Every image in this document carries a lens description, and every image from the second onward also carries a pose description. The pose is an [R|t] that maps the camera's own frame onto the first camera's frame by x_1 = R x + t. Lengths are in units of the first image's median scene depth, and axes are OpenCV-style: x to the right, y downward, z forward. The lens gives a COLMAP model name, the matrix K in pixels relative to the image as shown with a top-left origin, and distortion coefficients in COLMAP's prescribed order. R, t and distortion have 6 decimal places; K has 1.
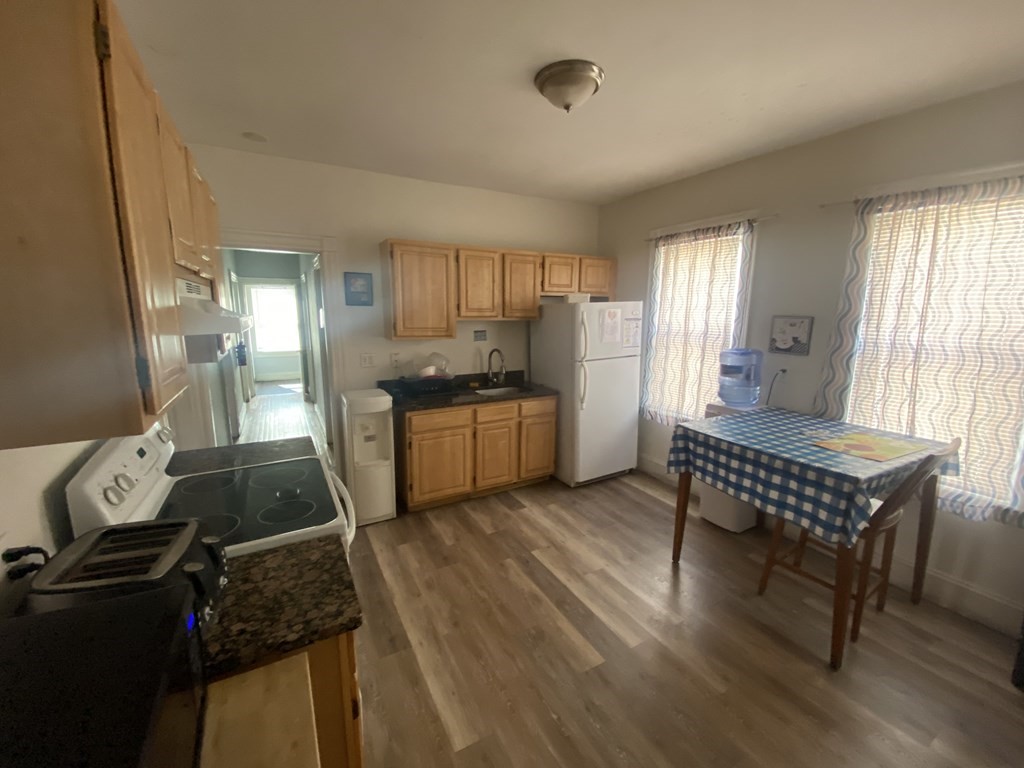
lens RADIAL K [[410.2, 0, 527.7], [0, 410.2, 383.1], [0, 0, 1]] dist [0.000004, -0.007965]
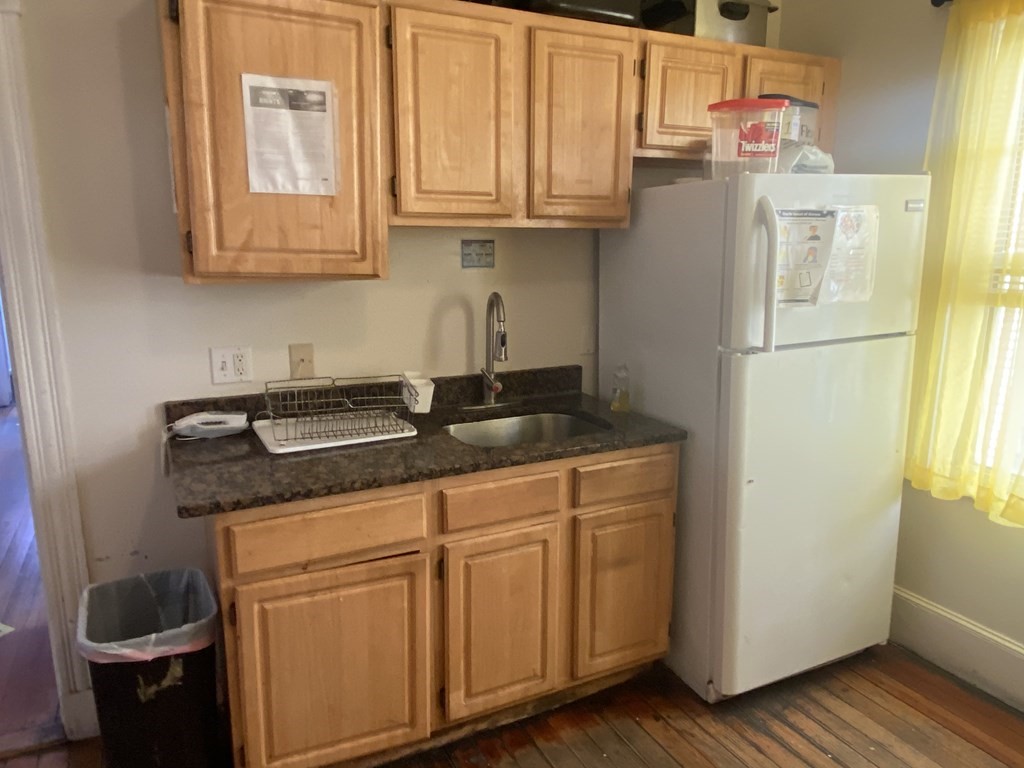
lens RADIAL K [[723.8, 0, 528.1], [0, 723.8, 381.9], [0, 0, 1]] dist [0.040207, -0.002598]
pose [[0.998068, 0.006959, -0.061737, -0.019822], [-0.005784, 0.999799, 0.019182, -0.034329], [0.061858, -0.018788, 0.997908, 0.378515]]
